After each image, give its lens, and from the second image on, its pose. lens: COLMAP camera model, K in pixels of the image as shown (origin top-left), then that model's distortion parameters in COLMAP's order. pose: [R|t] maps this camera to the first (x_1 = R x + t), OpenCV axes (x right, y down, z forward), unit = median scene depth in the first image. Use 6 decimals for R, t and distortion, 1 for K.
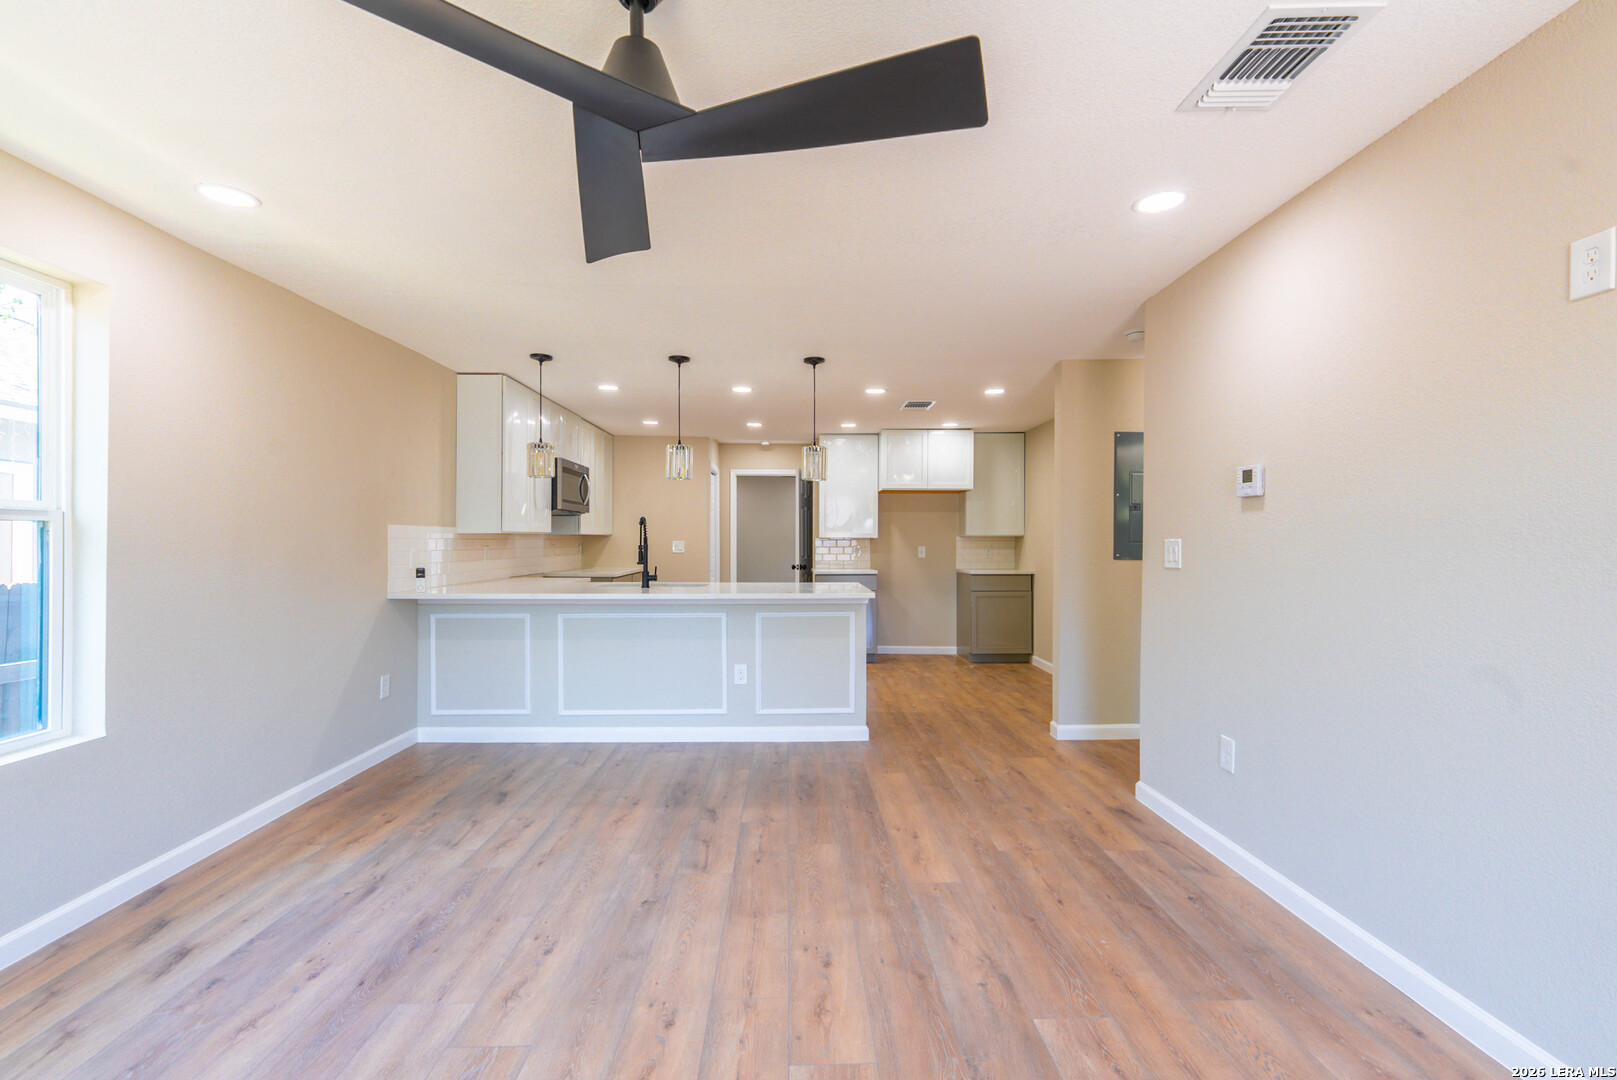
lens RADIAL K [[720.0, 0, 804.4], [0, 720.0, 541.2], [0, 0, 1]] dist [-0.002200, 0.001525]
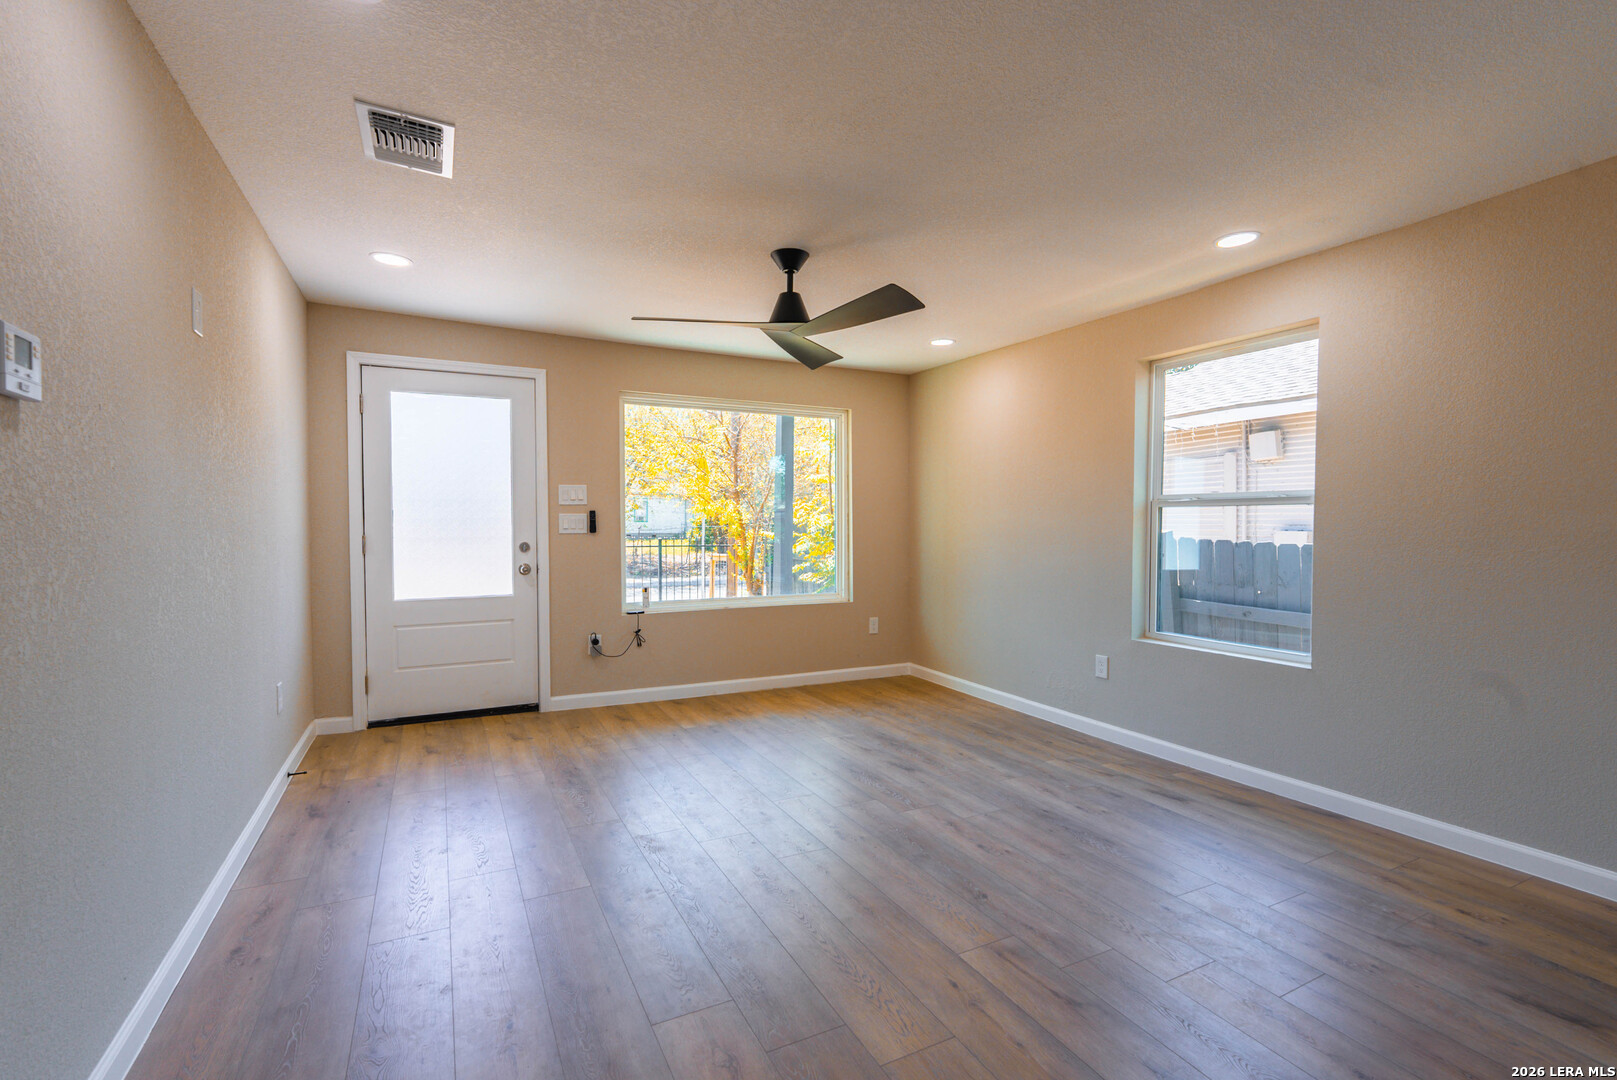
lens RADIAL K [[720.0, 0, 804.4], [0, 720.0, 541.2], [0, 0, 1]] dist [-0.002200, 0.001525]
pose [[-0.900570, 0.005920, -0.434670, 0.430048], [-0.004250, 0.999740, 0.022421, 0.017955], [0.434689, 0.022039, -0.900311, 1.873571]]
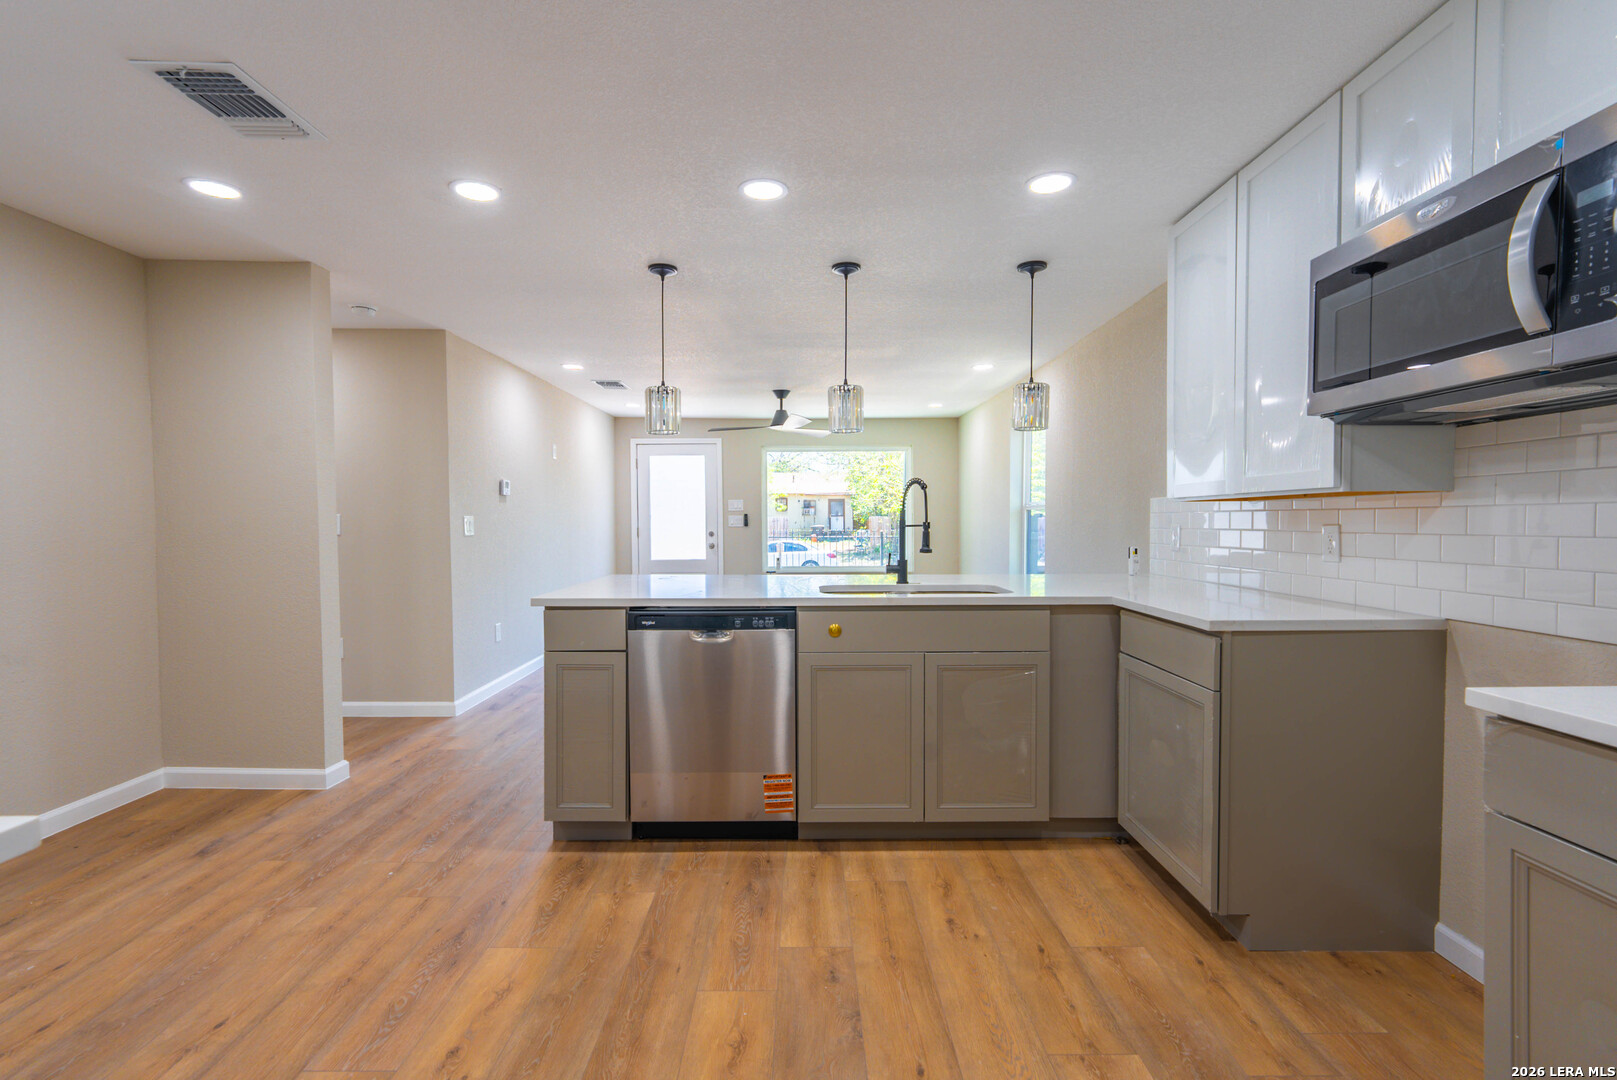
lens RADIAL K [[720.0, 0, 804.4], [0, 720.0, 541.2], [0, 0, 1]] dist [-0.002200, 0.001525]
pose [[-0.999799, -0.000959, 0.020041, -0.290052], [-0.000321, 0.999494, 0.031797, 0.001508], [-0.020061, 0.031784, -0.999293, 3.449691]]
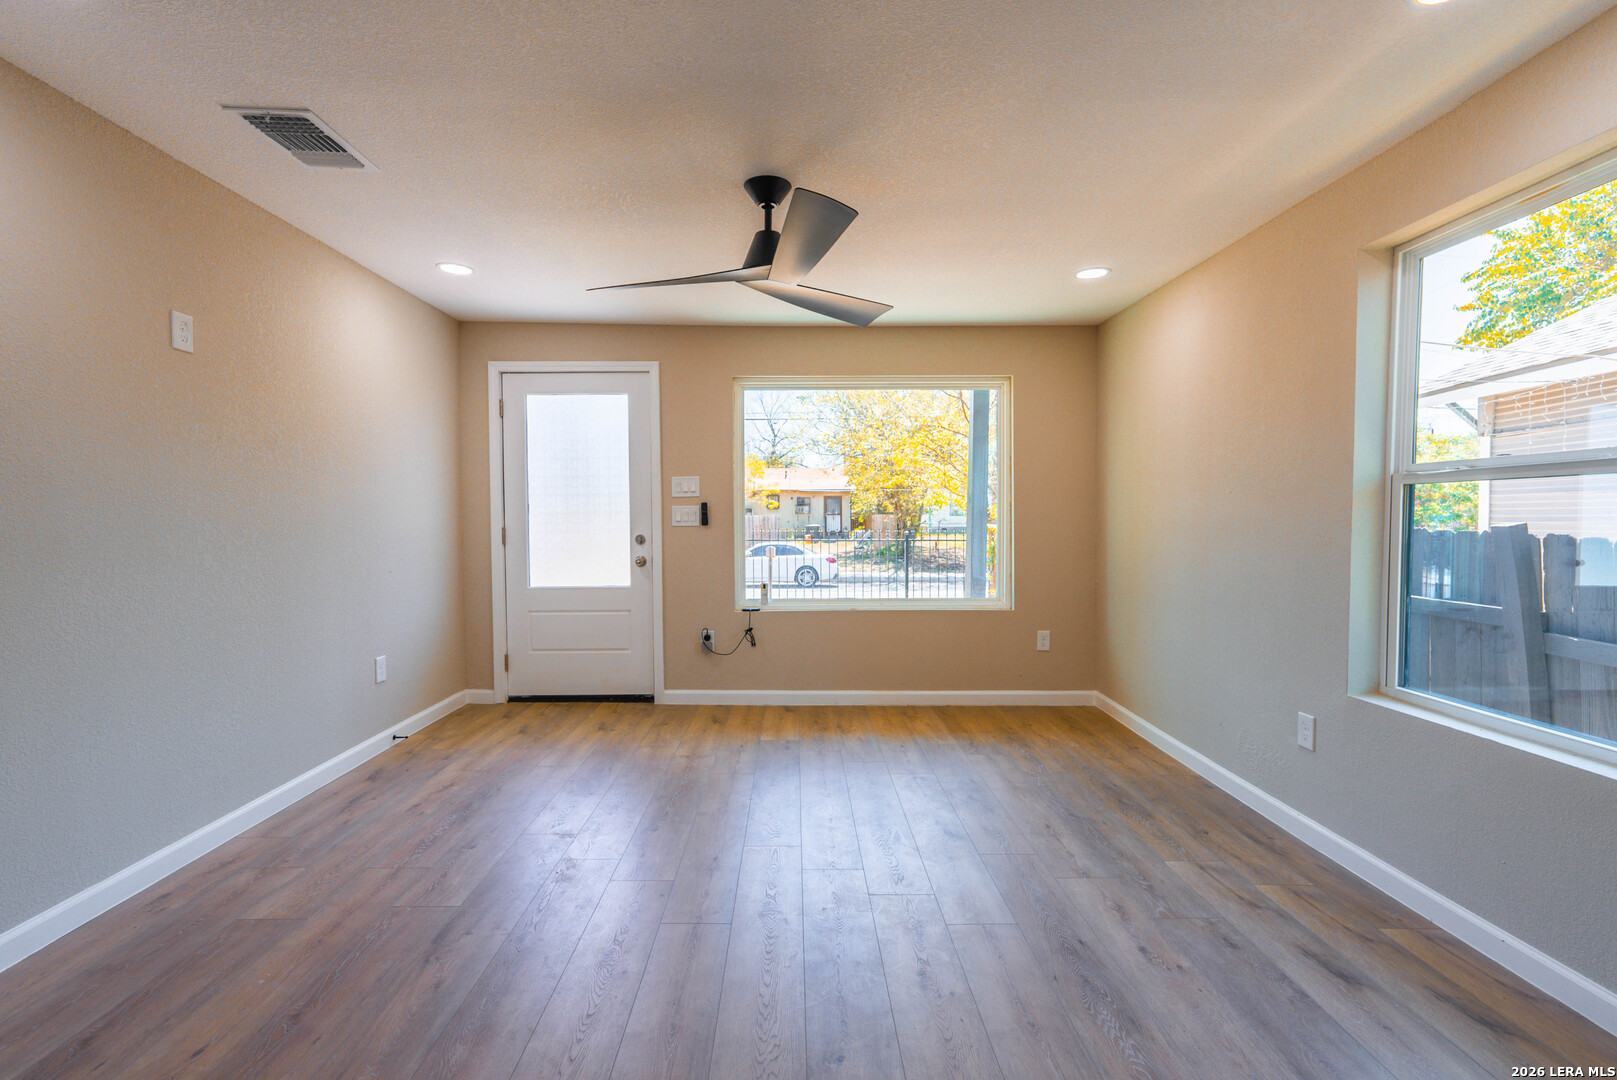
lens RADIAL K [[720.0, 0, 804.4], [0, 720.0, 541.2], [0, 0, 1]] dist [-0.002200, 0.001525]
pose [[-0.999963, -0.001122, 0.008516, -0.210295], [-0.000845, 0.999476, 0.032370, 0.021481], [-0.008548, 0.032362, -0.999440, 1.754468]]
